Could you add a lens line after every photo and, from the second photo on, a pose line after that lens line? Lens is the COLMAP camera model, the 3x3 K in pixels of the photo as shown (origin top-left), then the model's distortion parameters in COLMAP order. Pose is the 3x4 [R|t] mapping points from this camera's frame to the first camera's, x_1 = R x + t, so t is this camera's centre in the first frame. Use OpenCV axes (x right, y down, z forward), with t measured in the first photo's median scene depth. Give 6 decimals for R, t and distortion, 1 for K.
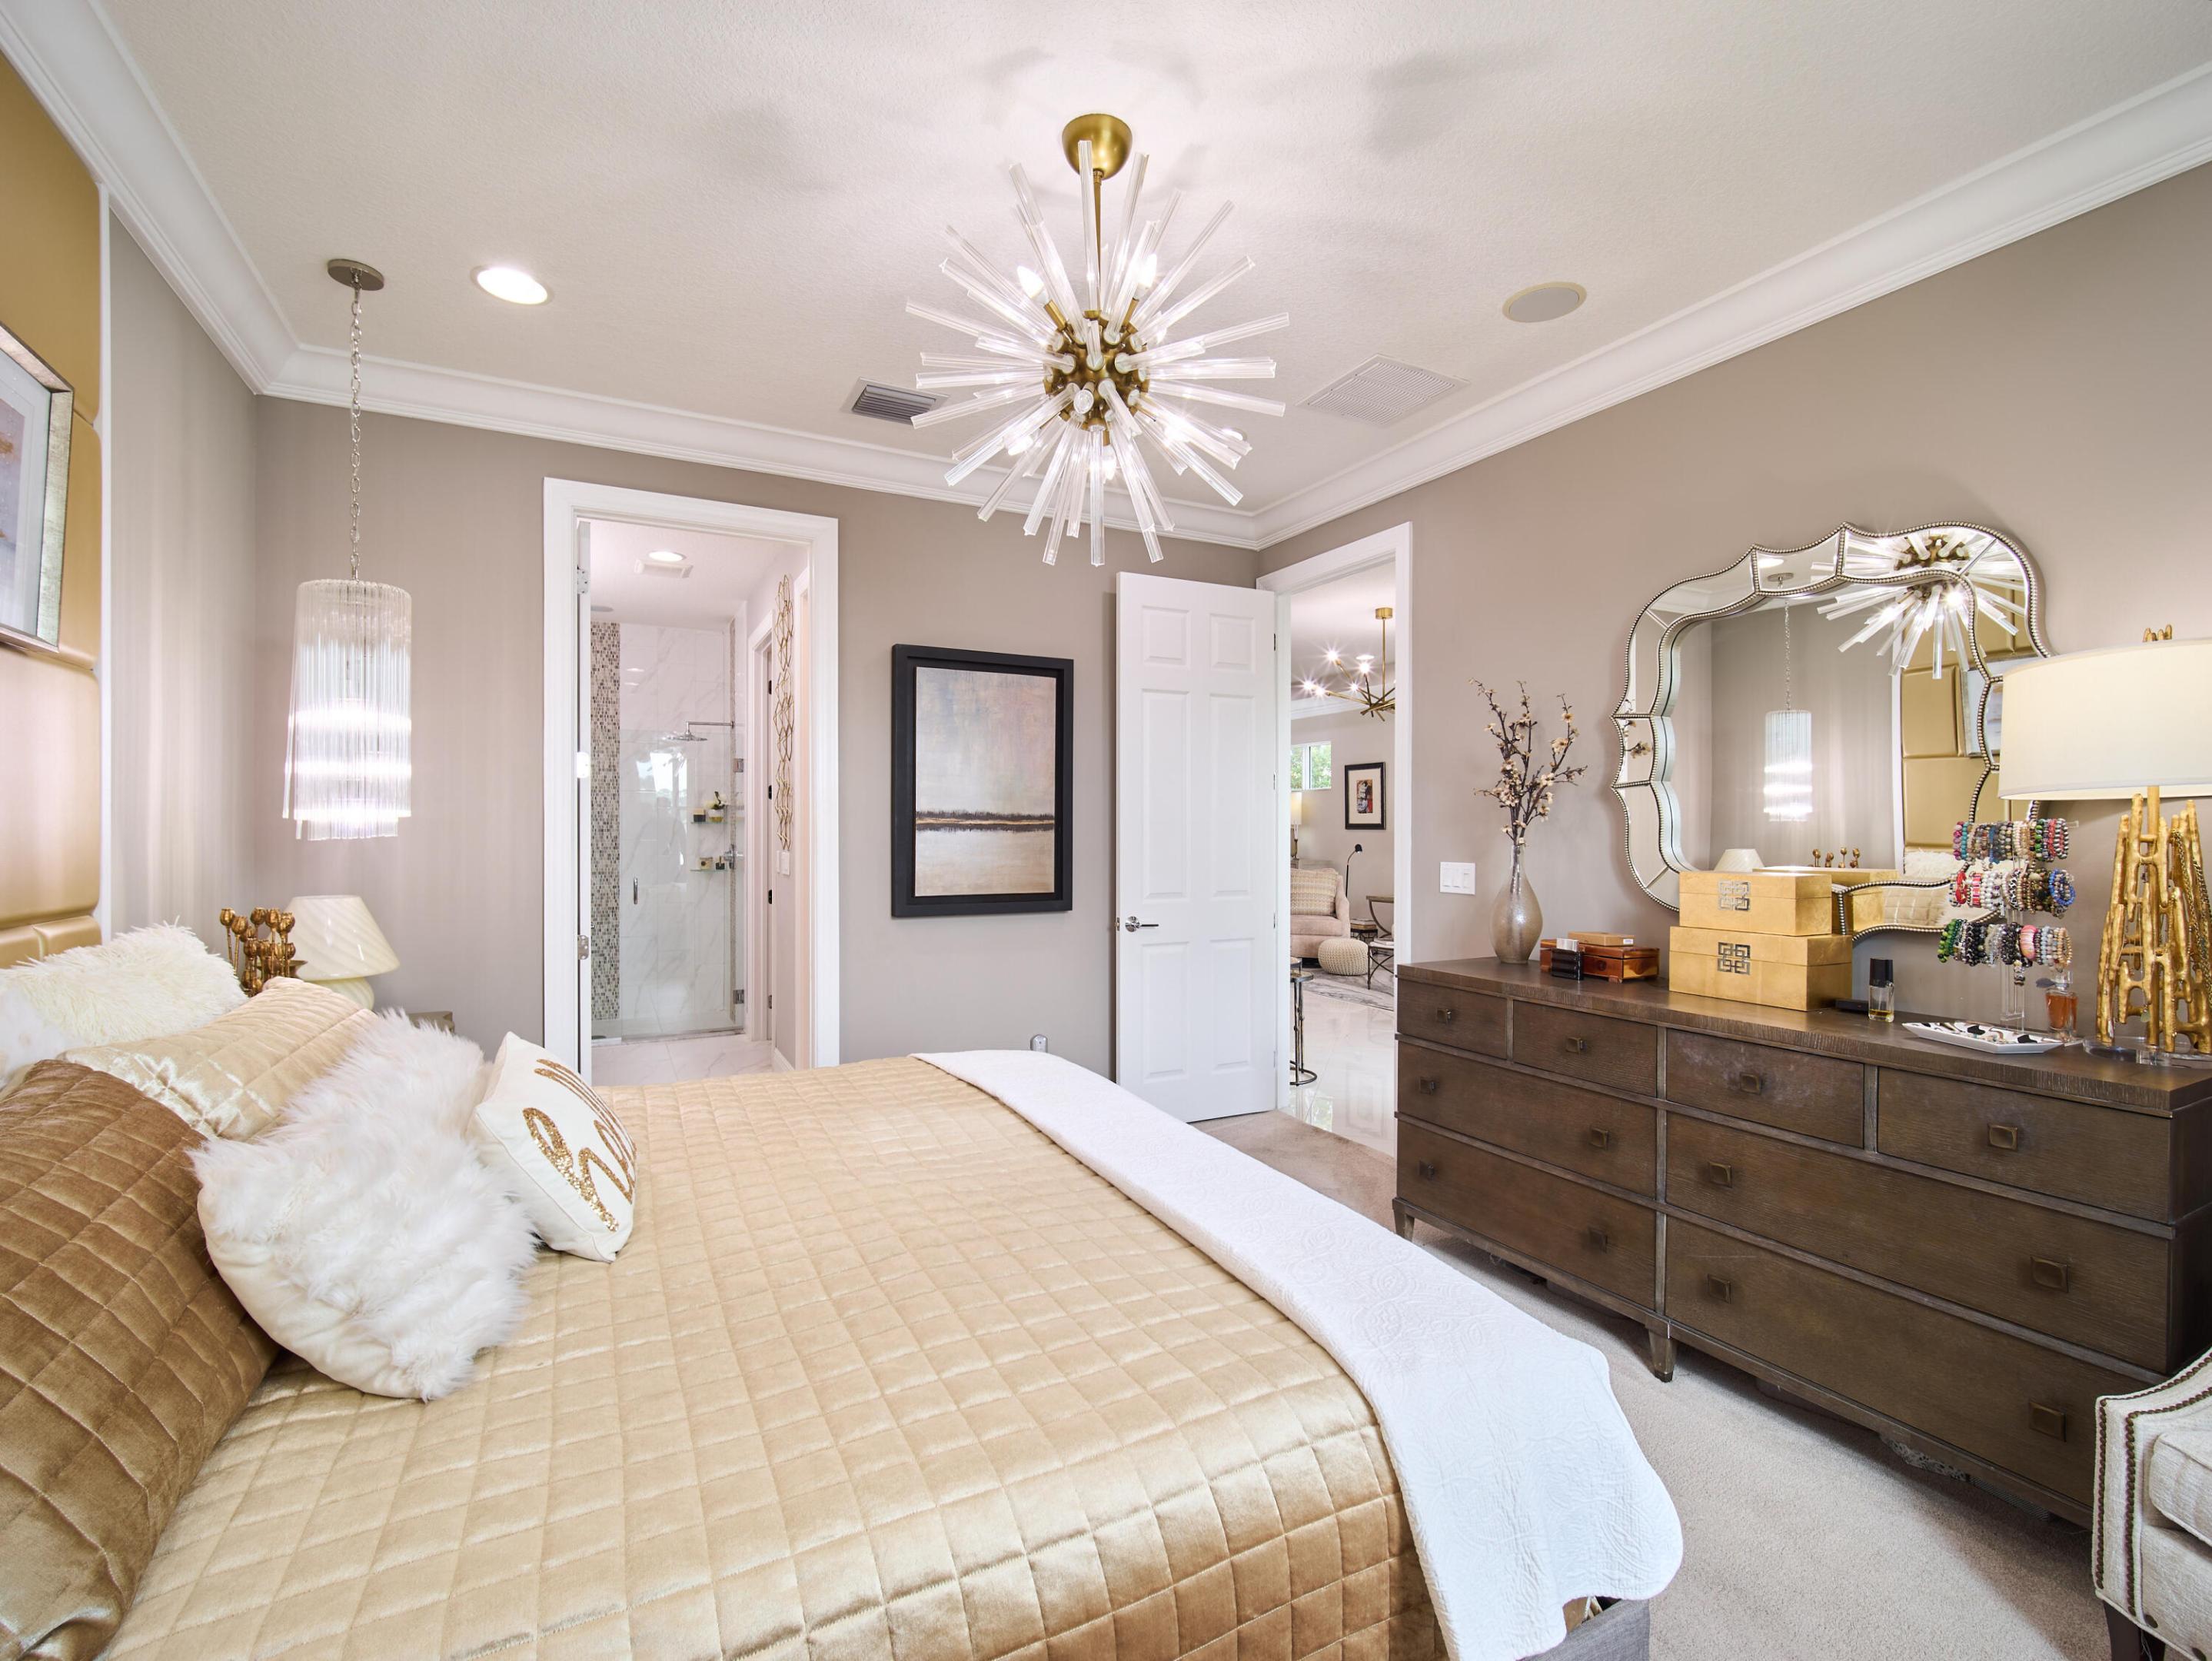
lens RADIAL K [[981.5, 0, 1097.8], [0, 981.5, 829.4], [0, 0, 1]] dist [0.000095, -0.000003]
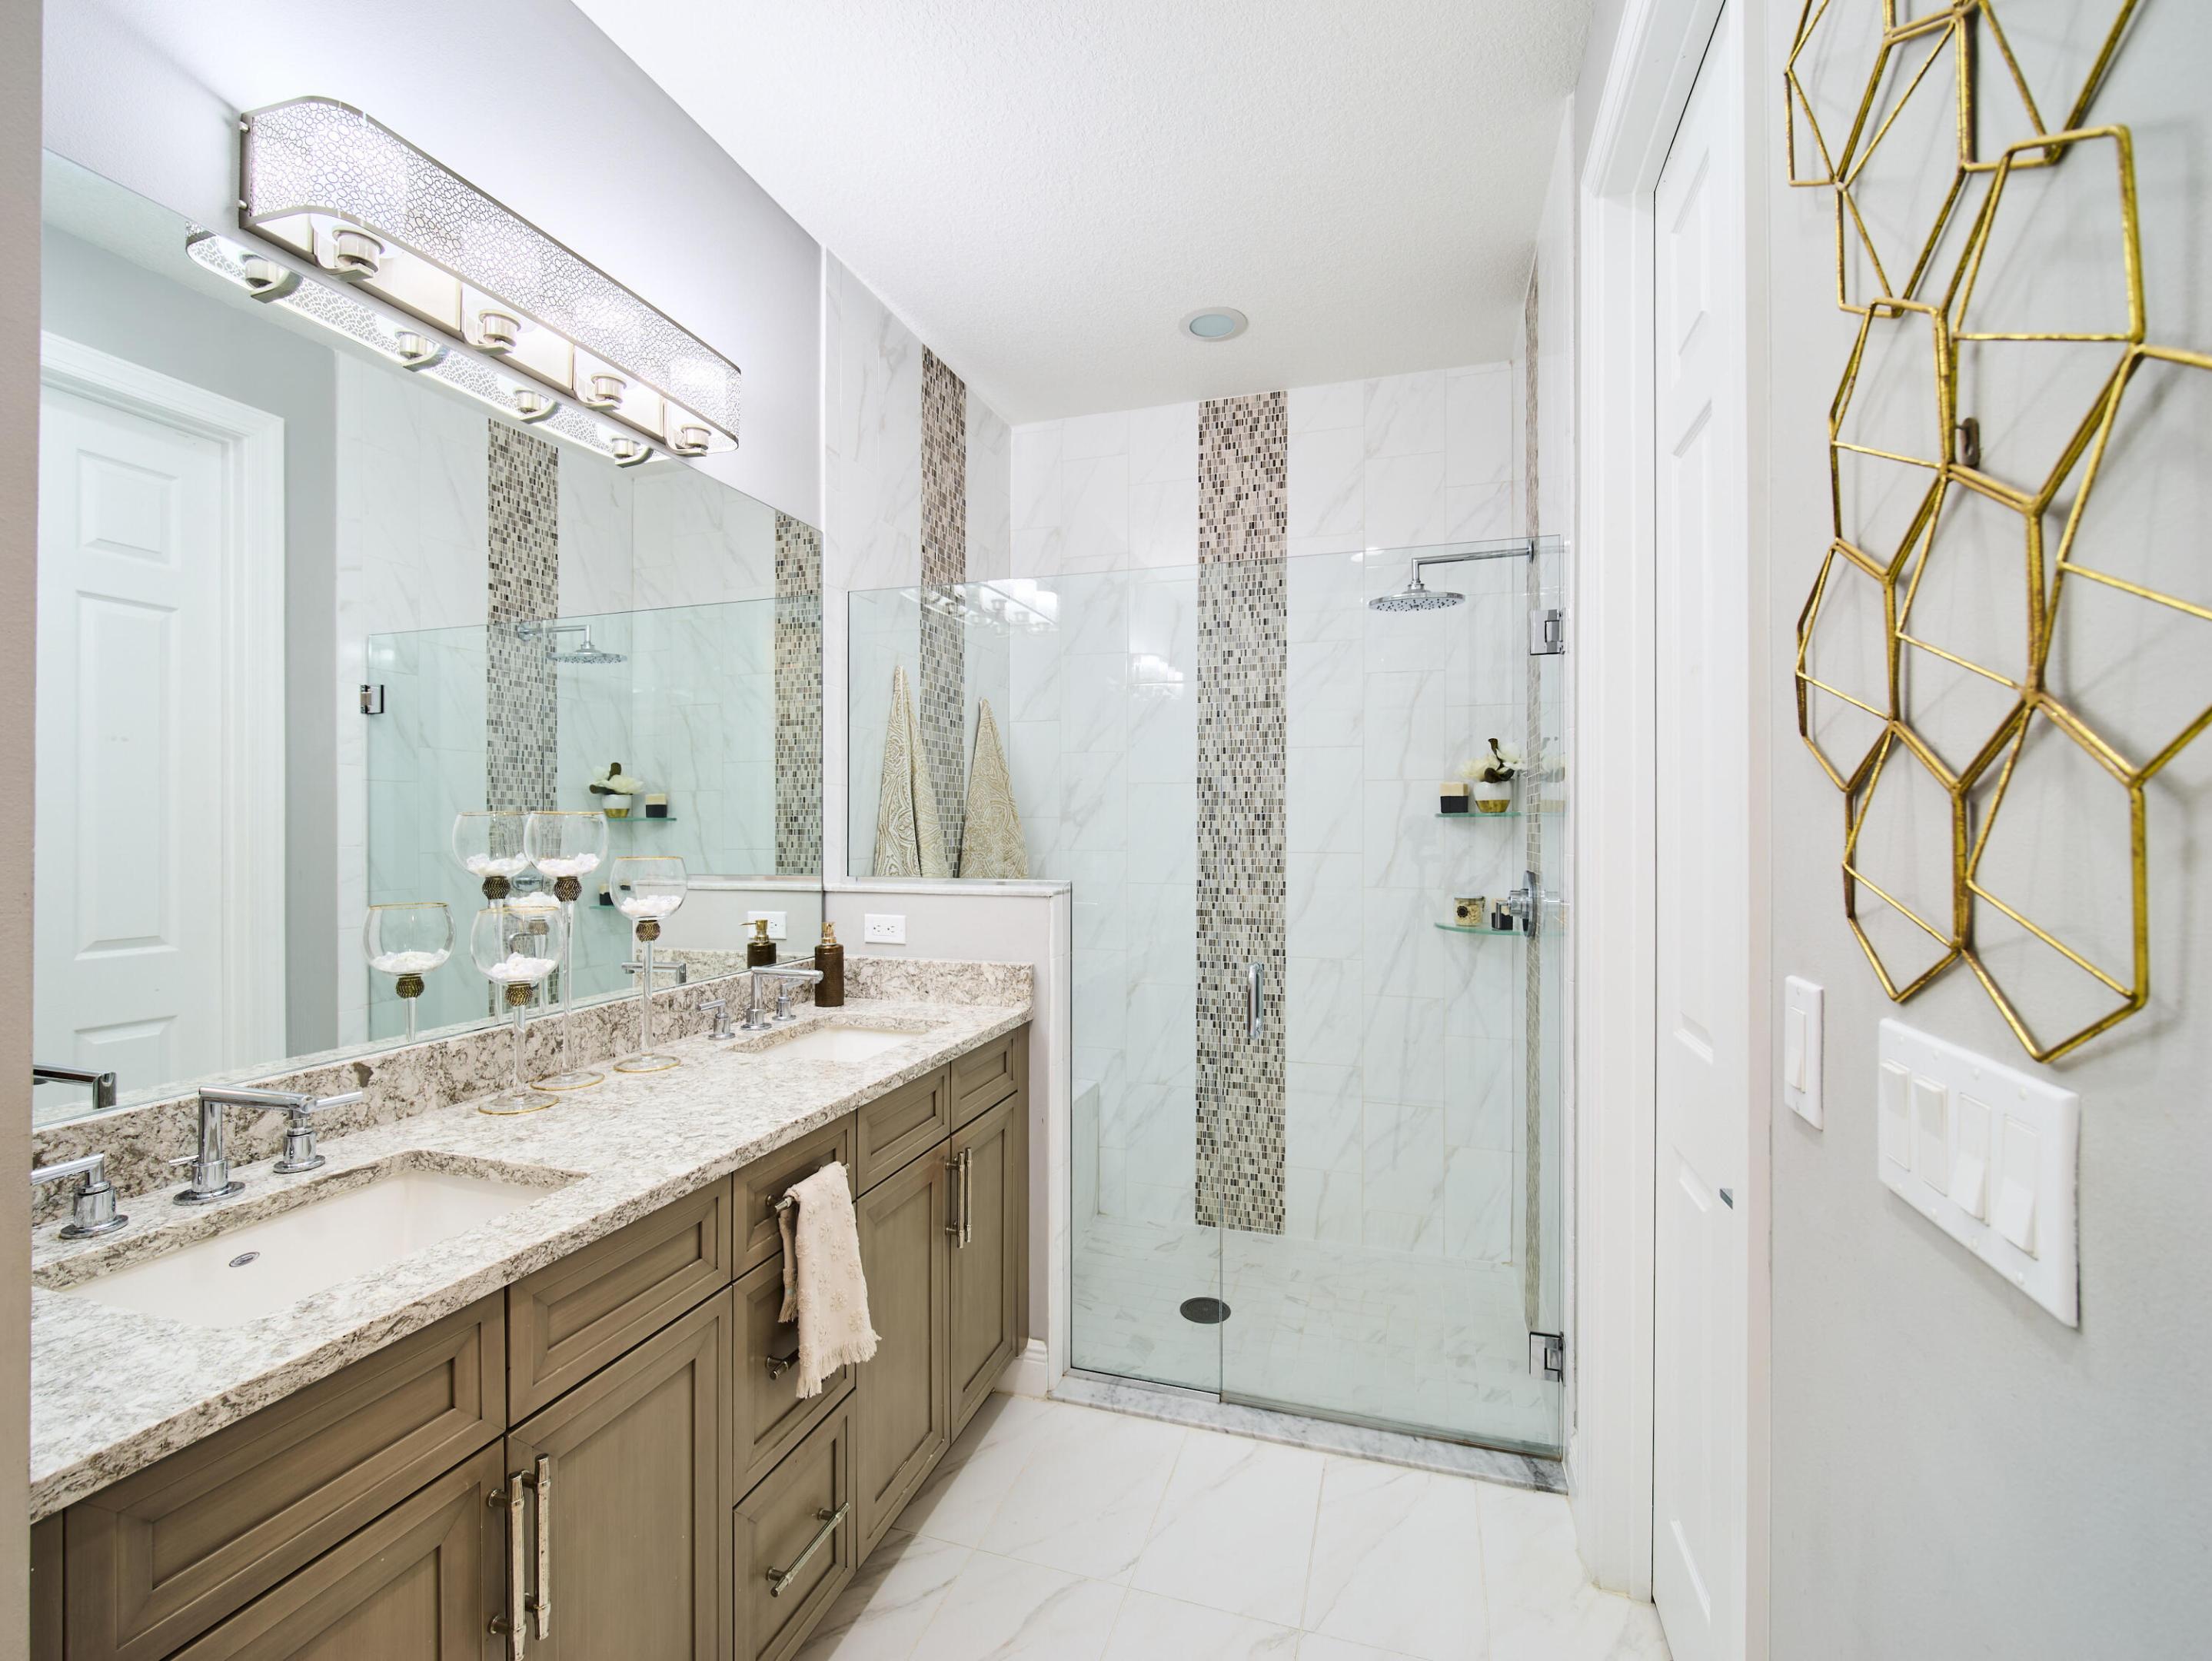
lens RADIAL K [[981.5, 0, 1097.8], [0, 981.5, 829.4], [0, 0, 1]] dist [0.000095, -0.000003]
pose [[0.708046, 0.003258, -0.706159, -0.220560], [0.002784, 0.999969, 0.007405, -0.004142], [0.706161, -0.007209, 0.708015, 0.605194]]
